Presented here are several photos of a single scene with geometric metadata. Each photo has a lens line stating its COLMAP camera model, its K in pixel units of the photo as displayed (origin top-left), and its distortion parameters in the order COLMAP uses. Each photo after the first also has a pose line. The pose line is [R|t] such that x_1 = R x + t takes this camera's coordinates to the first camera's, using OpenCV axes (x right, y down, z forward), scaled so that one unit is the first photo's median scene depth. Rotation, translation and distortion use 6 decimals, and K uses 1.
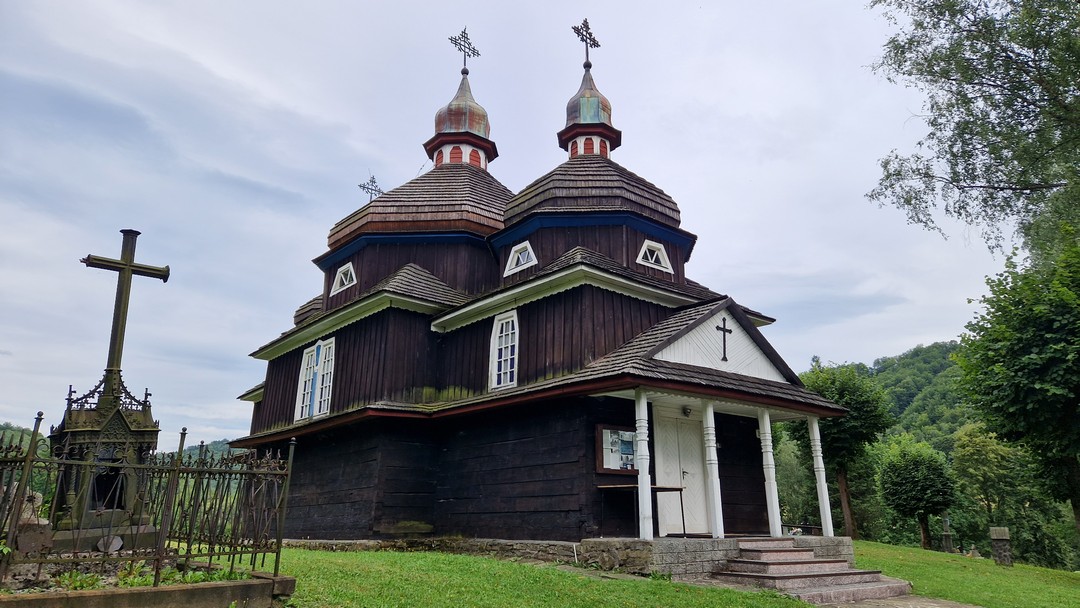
lens RADIAL K [[716.6, 0, 540.0], [0, 716.6, 304.0], [0, 0, 1]] dist [0.037668, -0.067150]
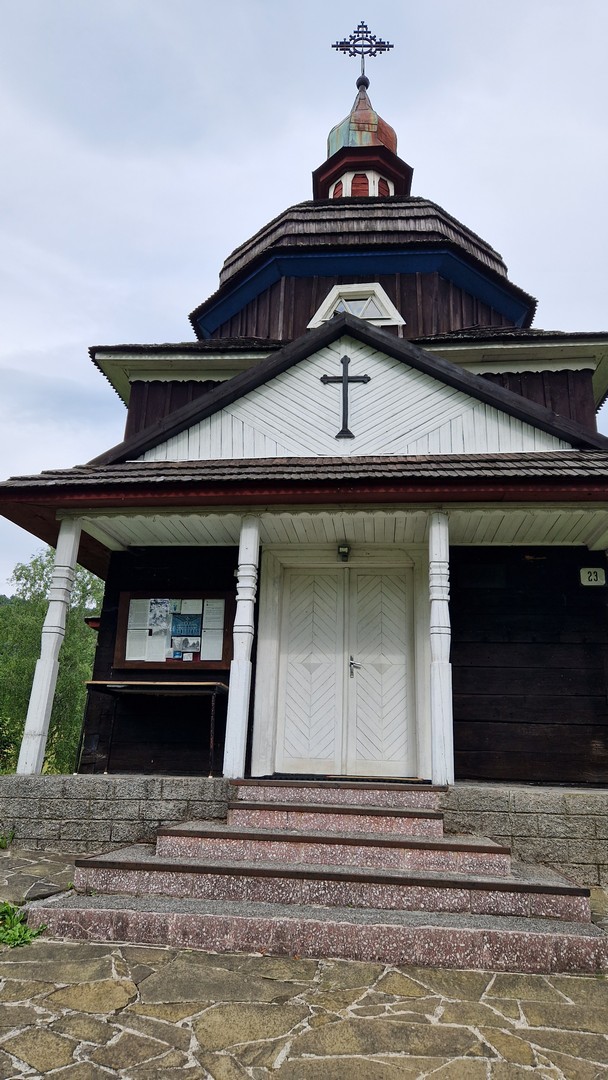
lens RADIAL K [[716.6, 0, 307.7], [0, 716.6, 579.9], [0, 0, 1]] dist [0.037668, -0.067150]
pose [[0.711548, -0.159053, -0.684399, 0.585833], [0.176553, 0.983264, -0.044953, 0.201585], [0.680095, -0.088846, 0.727721, 0.622621]]
